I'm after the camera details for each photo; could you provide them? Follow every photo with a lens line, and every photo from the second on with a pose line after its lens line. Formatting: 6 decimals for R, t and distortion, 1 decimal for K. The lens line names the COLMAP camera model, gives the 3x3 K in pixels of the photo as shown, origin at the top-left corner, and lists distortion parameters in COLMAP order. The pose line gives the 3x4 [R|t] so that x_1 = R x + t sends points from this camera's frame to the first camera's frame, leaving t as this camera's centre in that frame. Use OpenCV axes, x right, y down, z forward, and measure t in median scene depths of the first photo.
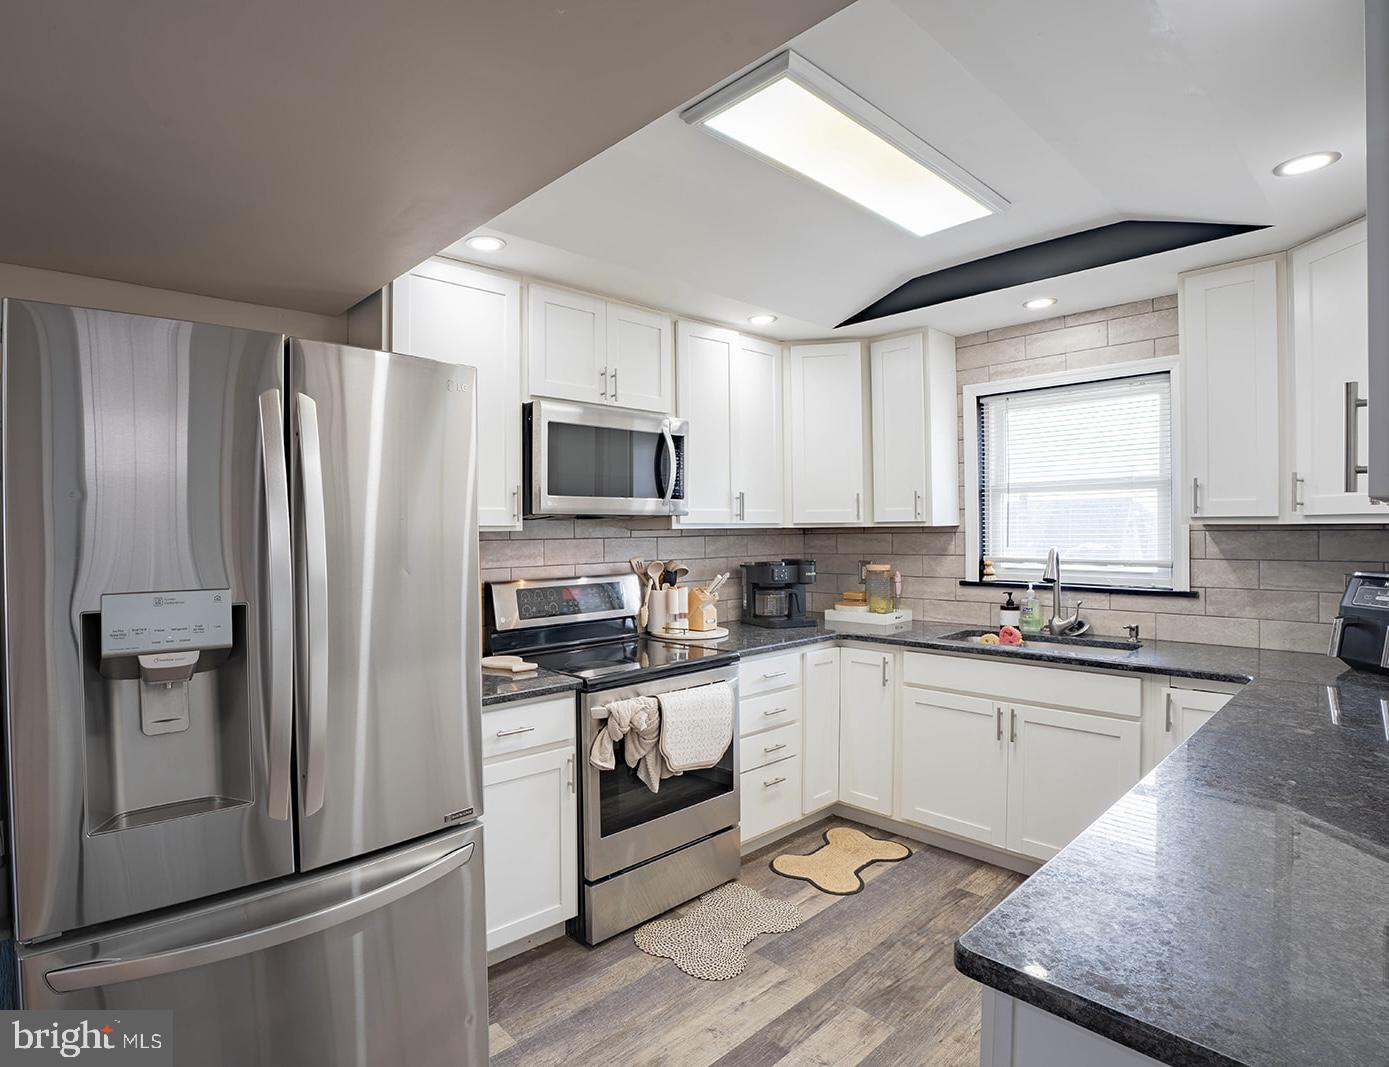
lens RADIAL K [[782.4, 0, 688.8], [0, 782.4, 536.2], [0, 0, 1]] dist [0.001104, -0.000123]
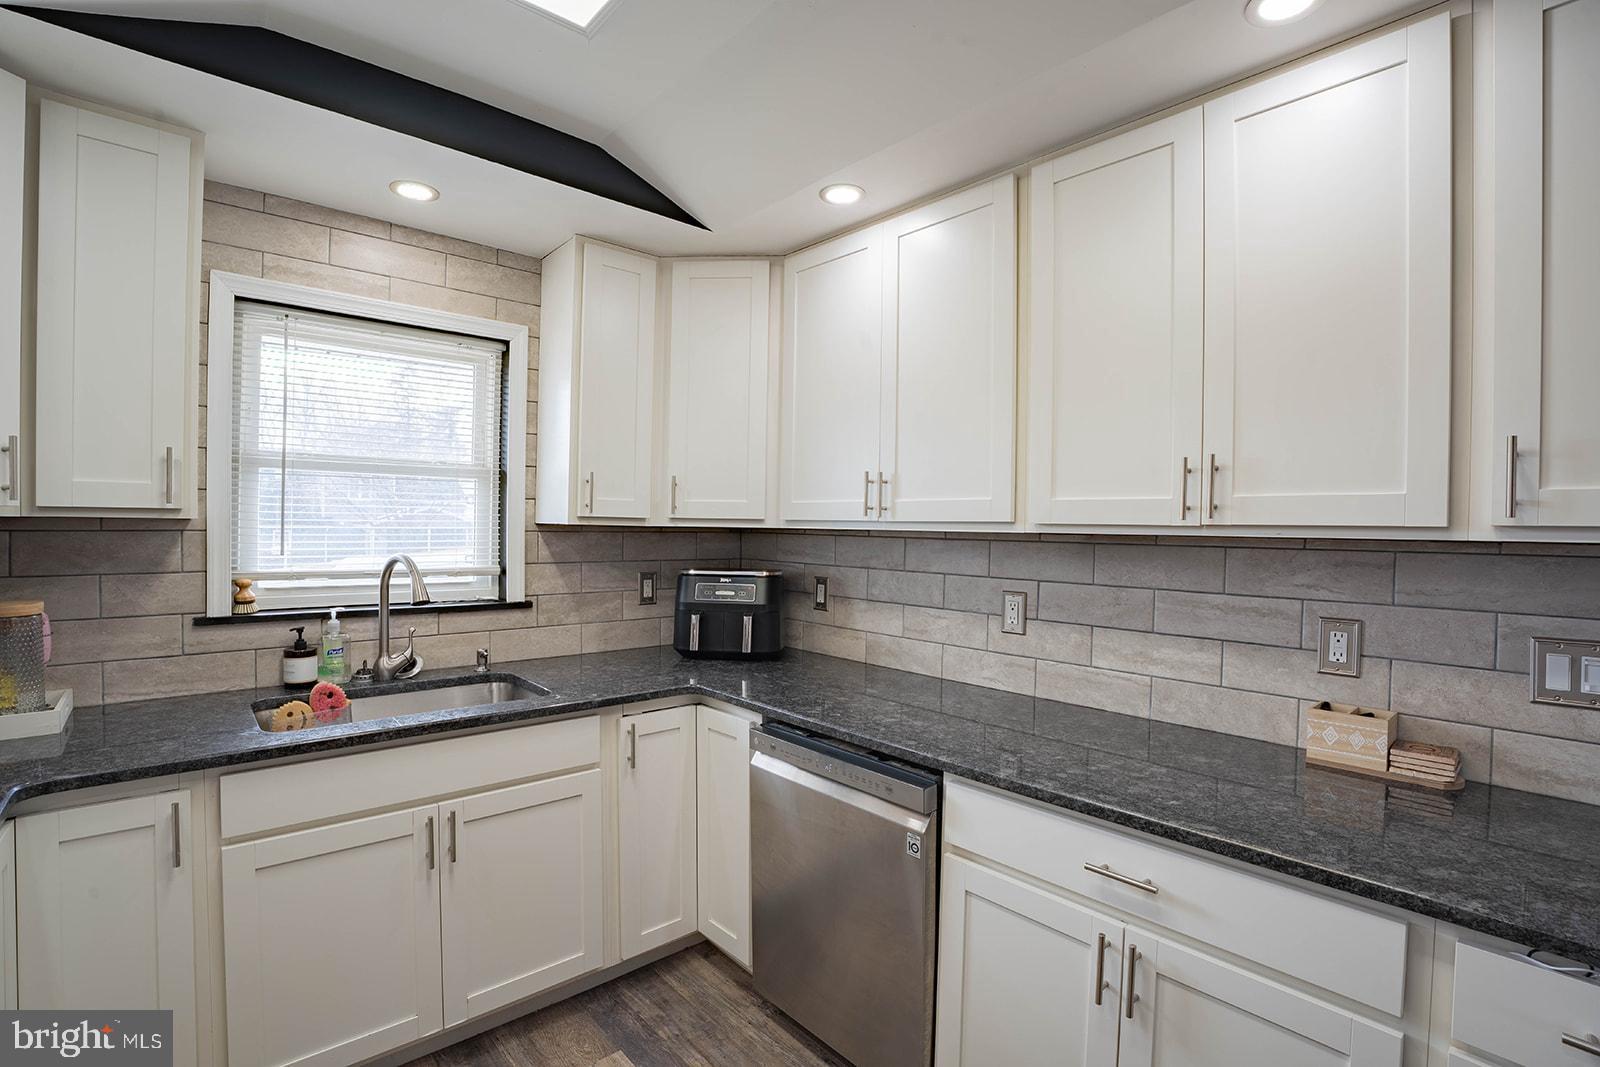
lens RADIAL K [[741.5, 0, 793.9], [0, 741.5, 528.8], [0, 0, 1]] dist [-0.046064, 0.001190]
pose [[0.082861, 0.007405, 0.996534, -0.137374], [-0.005393, 0.999961, -0.006982, -0.005257], [-0.996547, -0.004796, 0.082897, 0.592425]]
